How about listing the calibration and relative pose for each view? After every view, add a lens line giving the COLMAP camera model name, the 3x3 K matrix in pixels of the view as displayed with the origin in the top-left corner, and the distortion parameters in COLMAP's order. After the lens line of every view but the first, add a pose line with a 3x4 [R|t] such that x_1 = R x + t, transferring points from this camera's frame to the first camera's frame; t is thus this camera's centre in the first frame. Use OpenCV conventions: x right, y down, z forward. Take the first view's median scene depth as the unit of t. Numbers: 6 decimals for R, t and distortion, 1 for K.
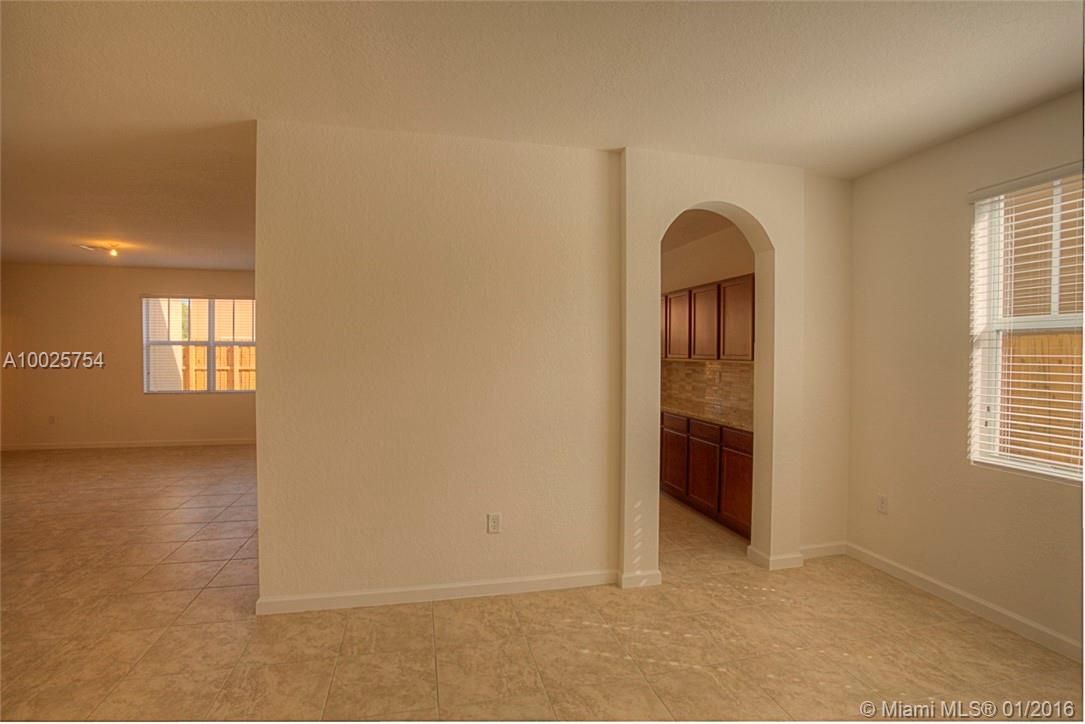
lens RADIAL K [[524.2, 0, 540.2], [0, 524.2, 360.9], [0, 0, 1]] dist [-0.046735, 0.010356]
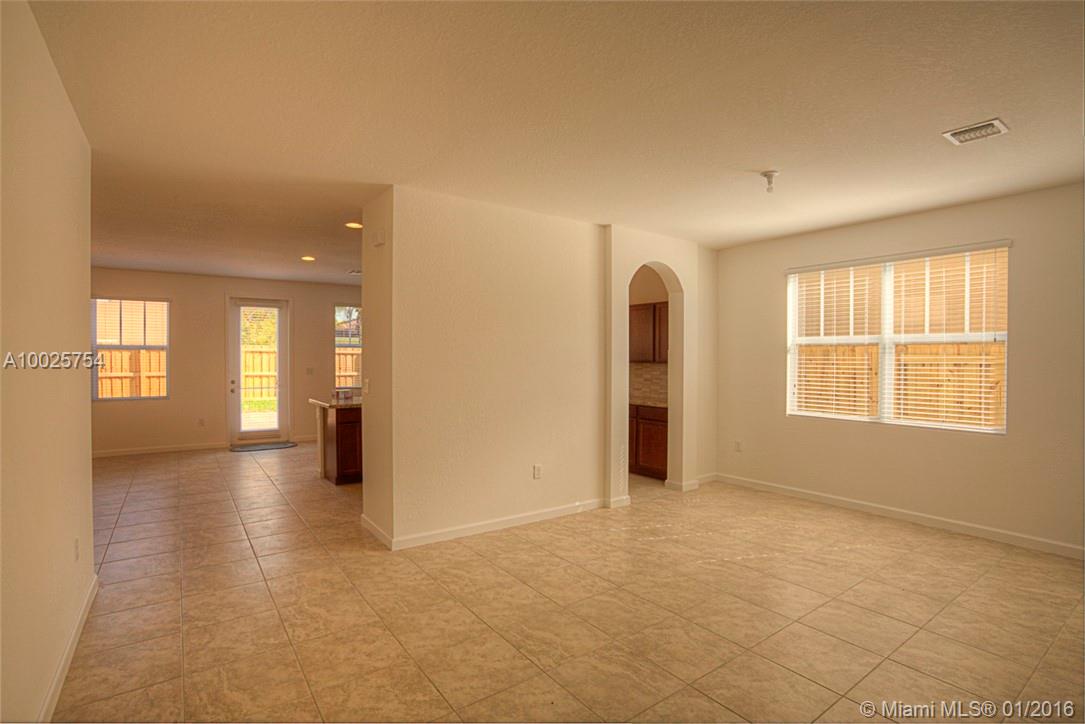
lens RADIAL K [[524.2, 0, 548.0], [0, 524.2, 367.1], [0, 0, 1]] dist [-0.046735, 0.010356]
pose [[0.918481, -0.004636, 0.395437, -0.621623], [0.007099, 0.999963, -0.004766, 0.023416], [-0.395401, 0.007185, 0.918481, -0.353687]]
